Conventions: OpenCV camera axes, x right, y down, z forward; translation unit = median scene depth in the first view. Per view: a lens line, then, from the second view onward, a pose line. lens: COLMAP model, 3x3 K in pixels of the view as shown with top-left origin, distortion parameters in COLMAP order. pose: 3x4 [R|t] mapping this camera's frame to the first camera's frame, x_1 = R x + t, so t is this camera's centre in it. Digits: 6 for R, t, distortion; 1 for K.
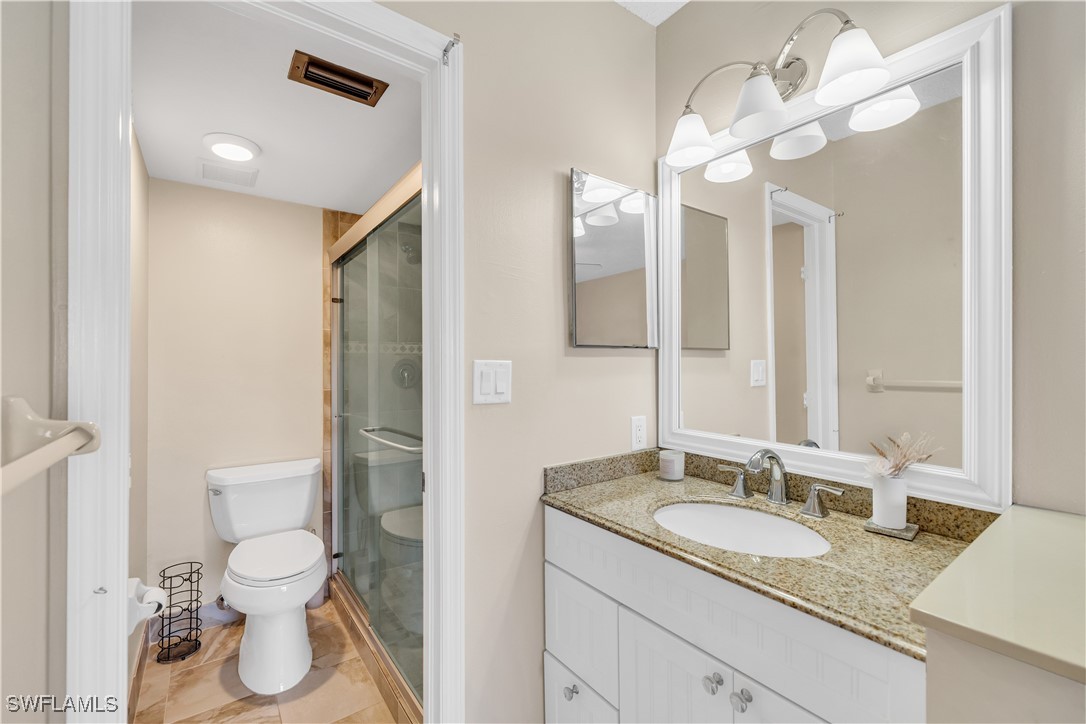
lens RADIAL K [[459.2, 0, 546.6], [0, 459.2, 357.3], [0, 0, 1]] dist [-0.002152, 0.001746]
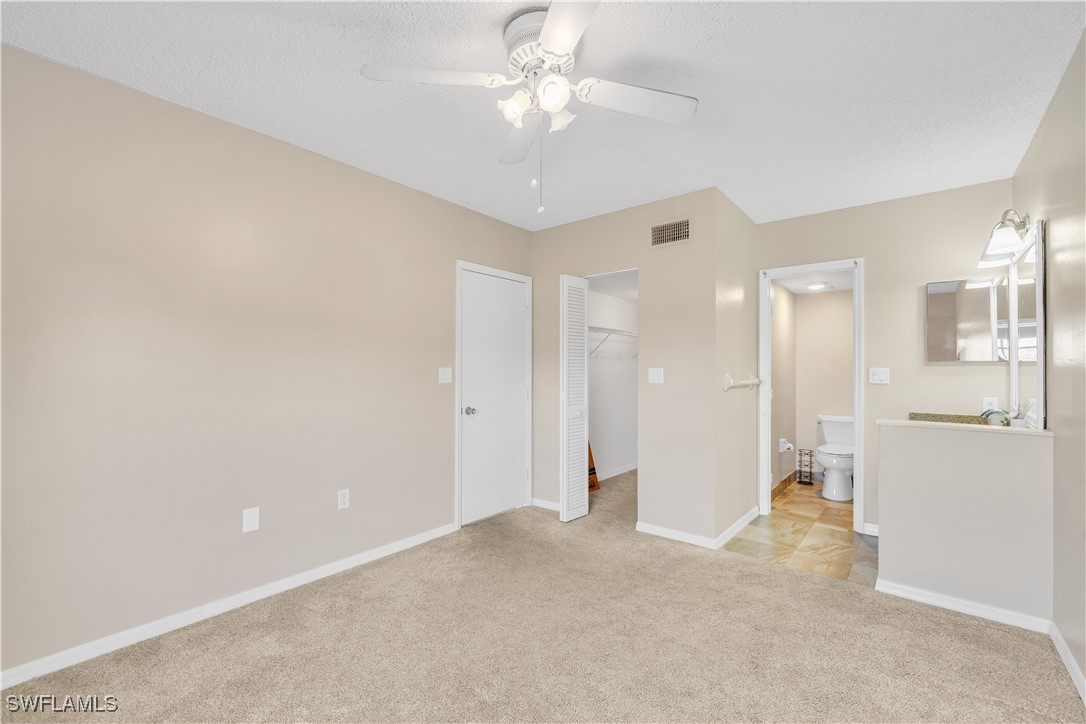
lens RADIAL K [[459.2, 0, 544.6], [0, 459.2, 362.4], [0, 0, 1]] dist [-0.002152, 0.001746]
pose [[0.255322, -0.011998, -0.966782, 1.943717], [0.012859, 0.999877, -0.009013, -0.026868], [0.966770, -0.010131, 0.255445, -1.560559]]
